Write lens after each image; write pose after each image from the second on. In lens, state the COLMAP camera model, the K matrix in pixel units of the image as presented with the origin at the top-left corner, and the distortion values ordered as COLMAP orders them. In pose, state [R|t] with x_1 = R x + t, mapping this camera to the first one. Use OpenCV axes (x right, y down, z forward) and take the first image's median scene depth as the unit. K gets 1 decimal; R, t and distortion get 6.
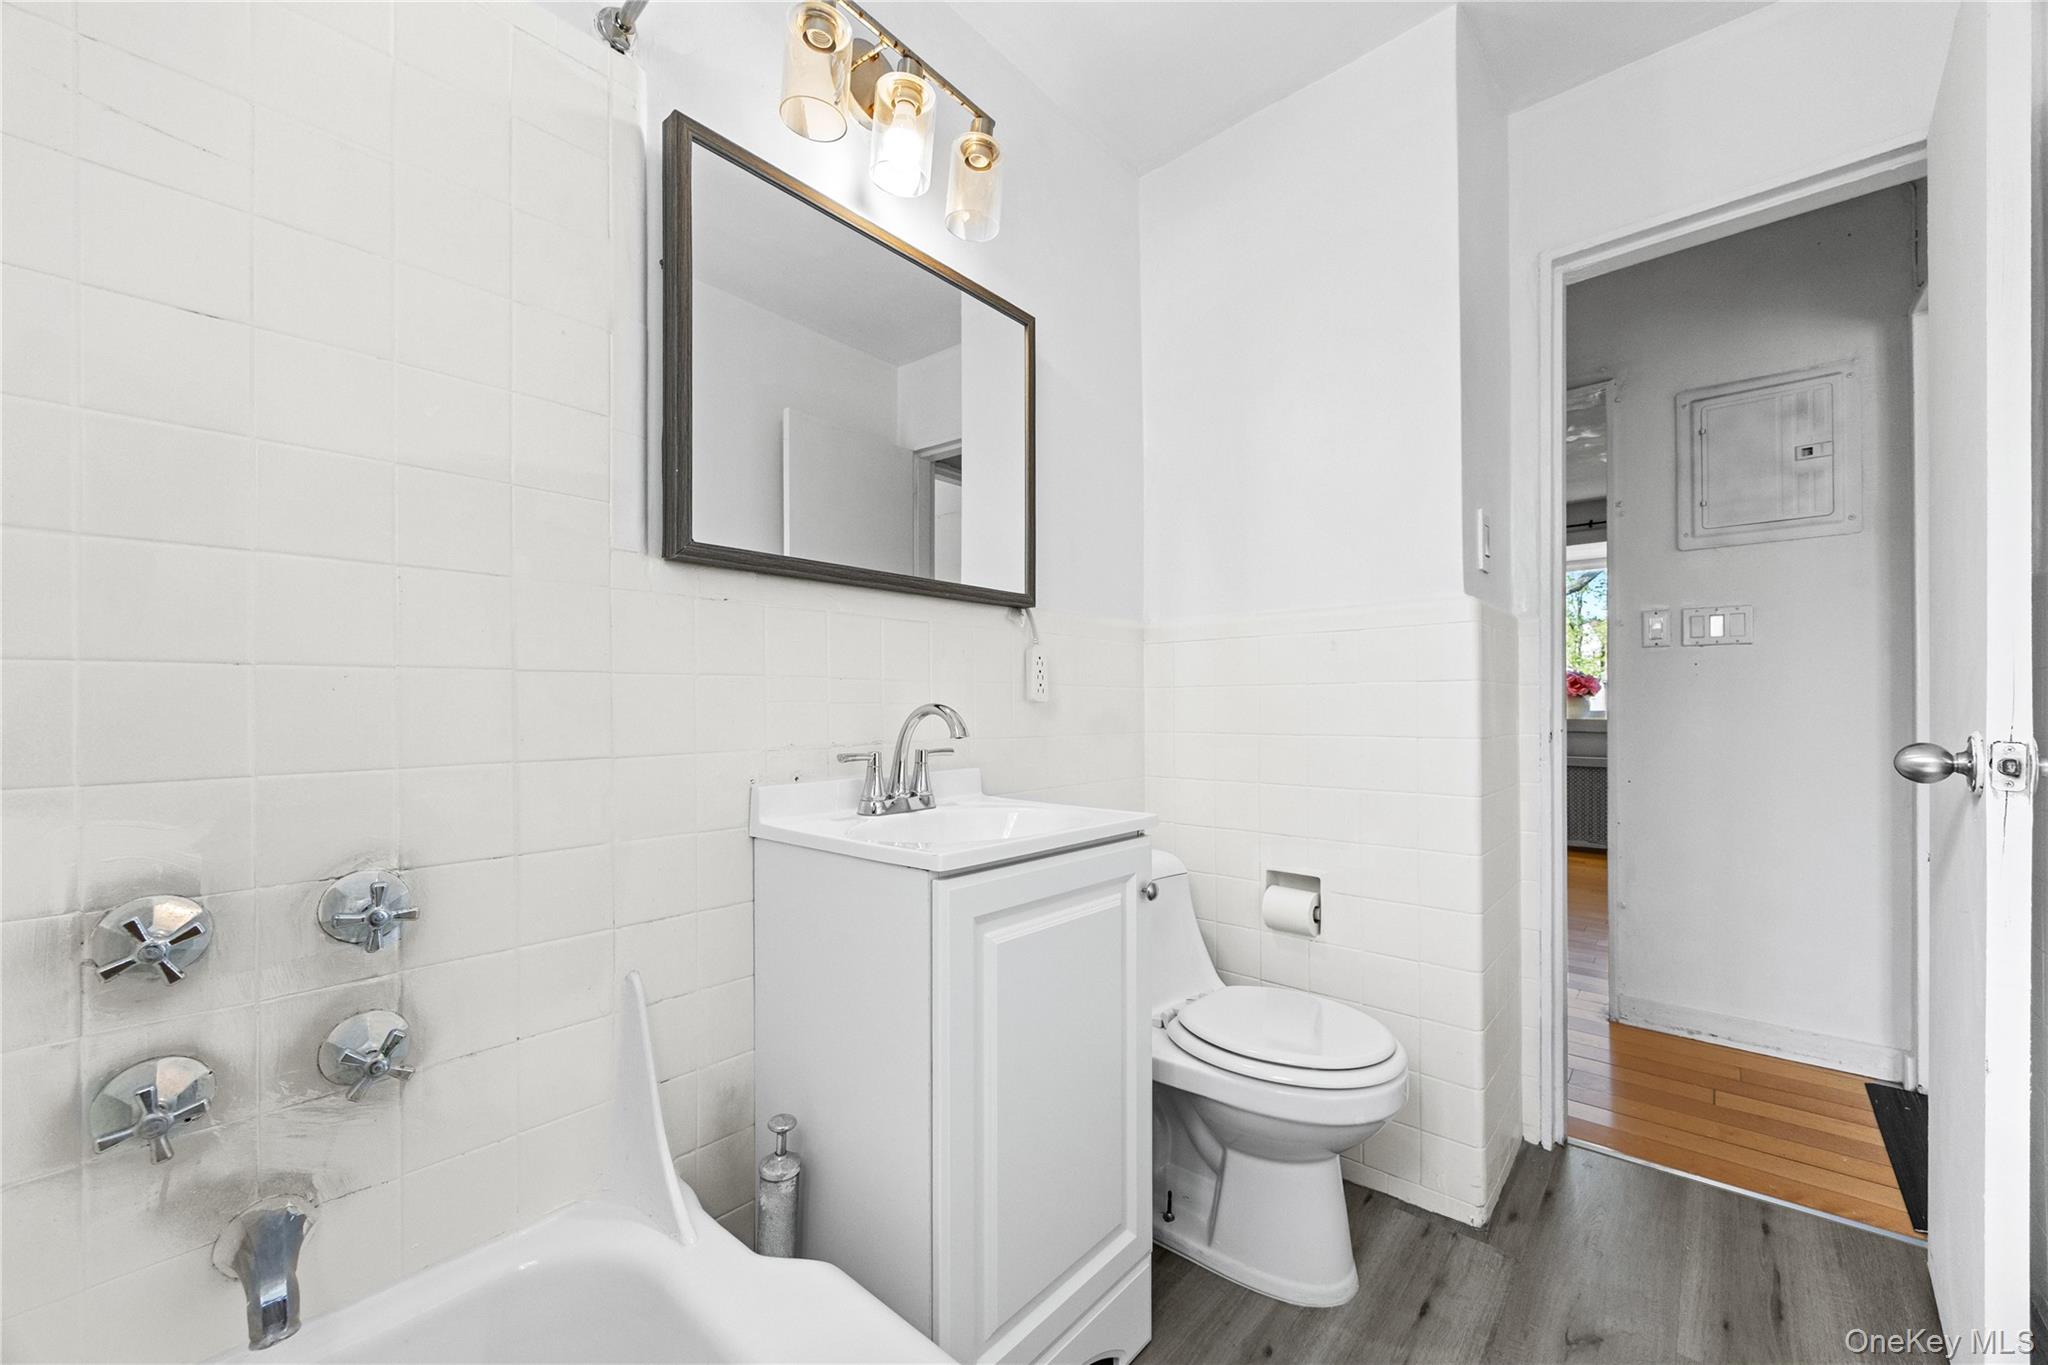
lens RADIAL K [[783.6, 0, 1029.9], [0, 783.6, 692.1], [0, 0, 1]] dist [-0.000156, -0.000167]
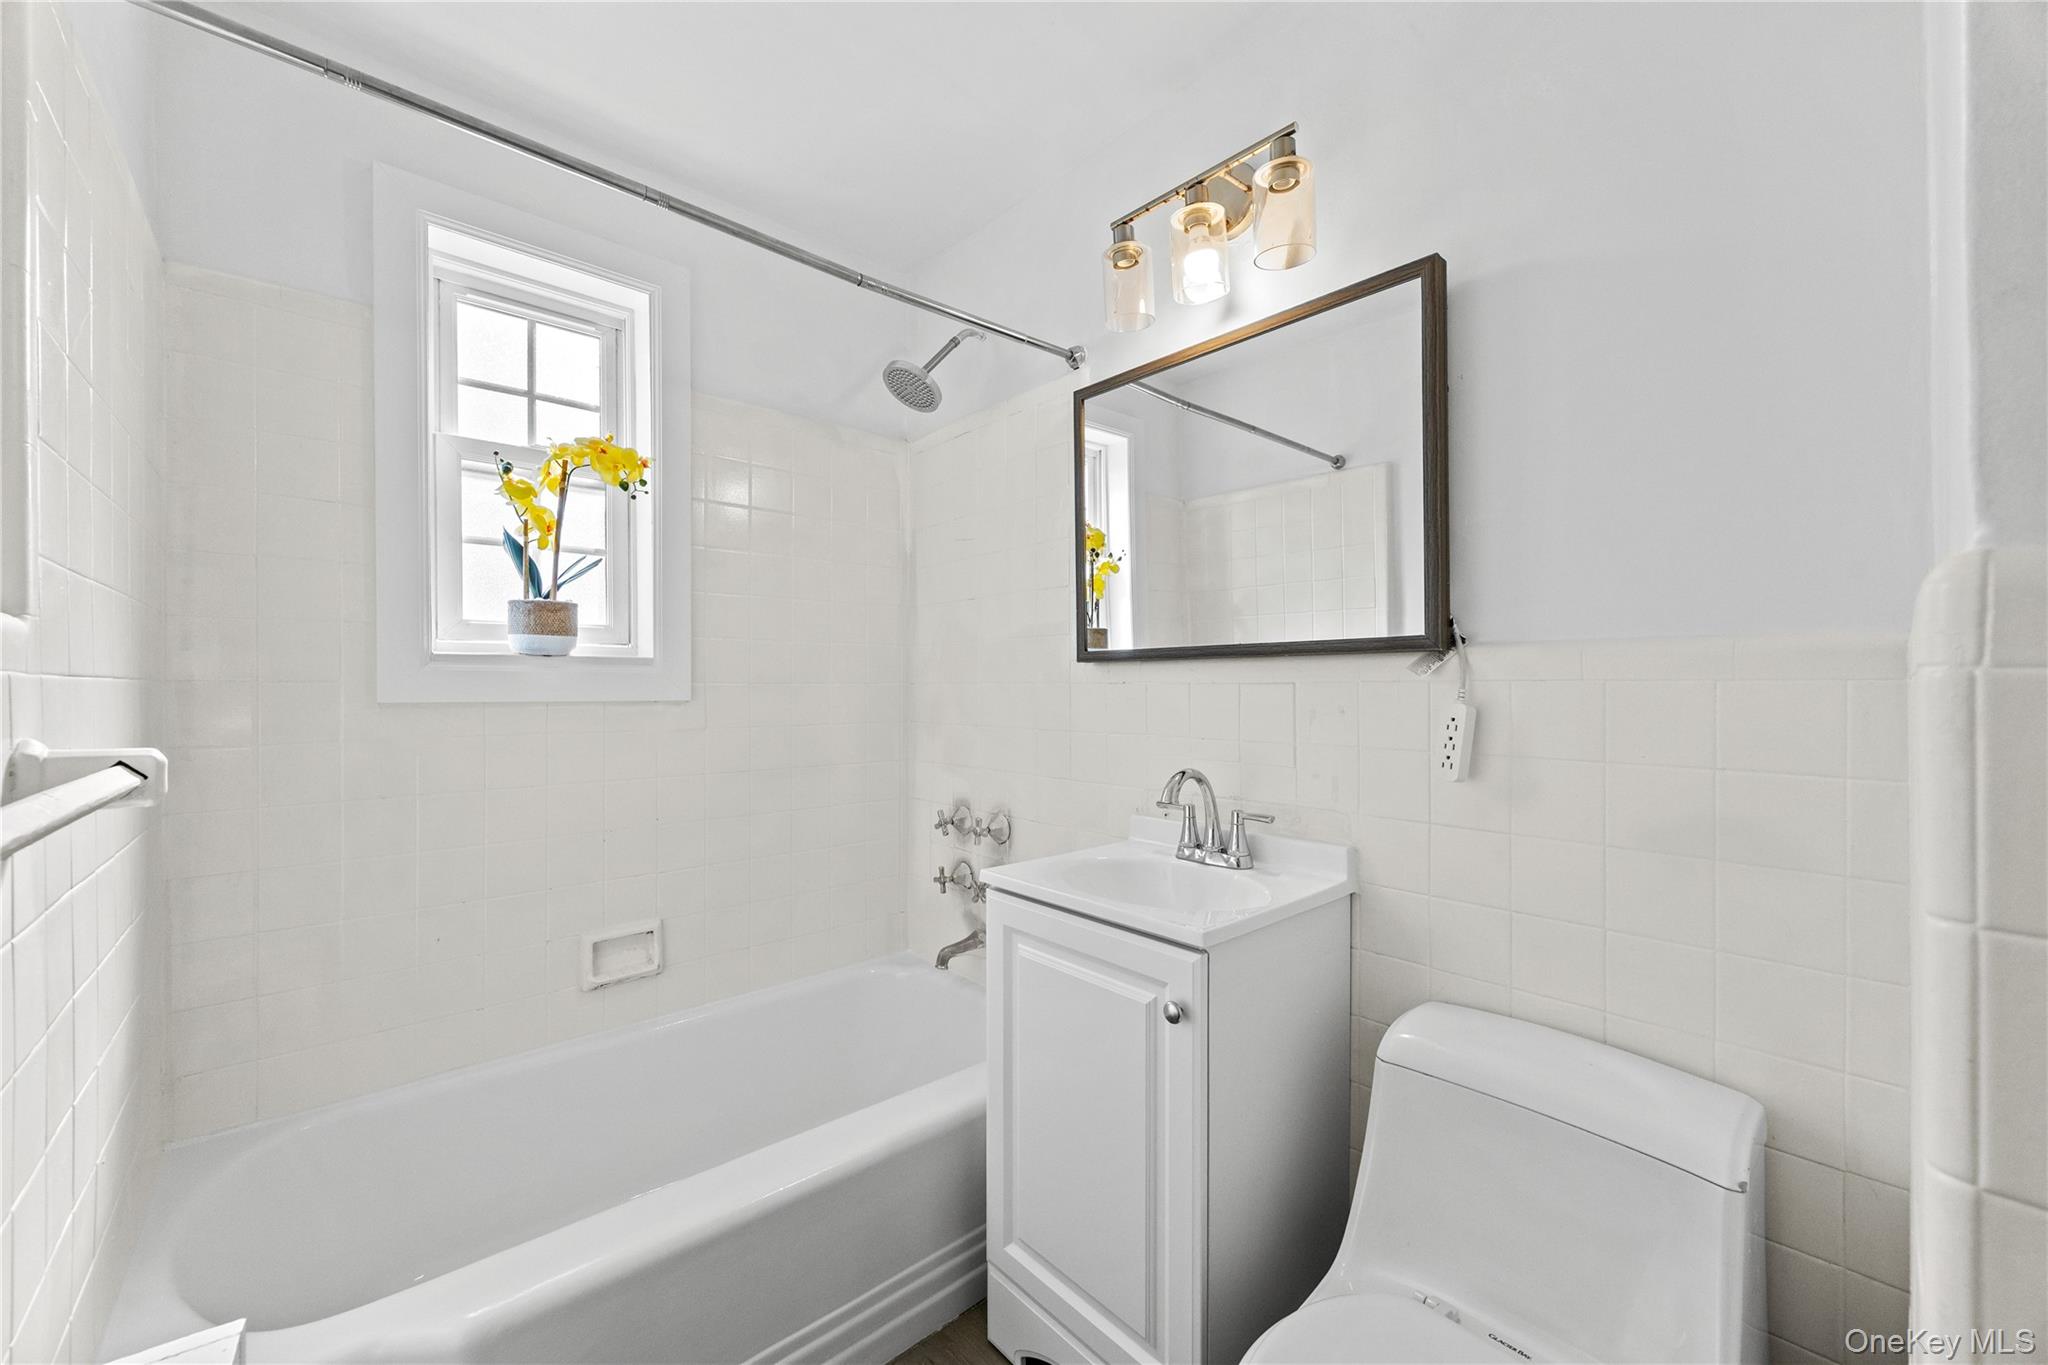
lens RADIAL K [[783.6, 0, 1029.9], [0, 783.6, 692.1], [0, 0, 1]] dist [-0.000156, -0.000167]
pose [[-0.112934, -0.003181, -0.993597, 0.848145], [0.013408, 0.999899, -0.004725, -0.077868], [0.993512, -0.013856, -0.112880, 0.773223]]
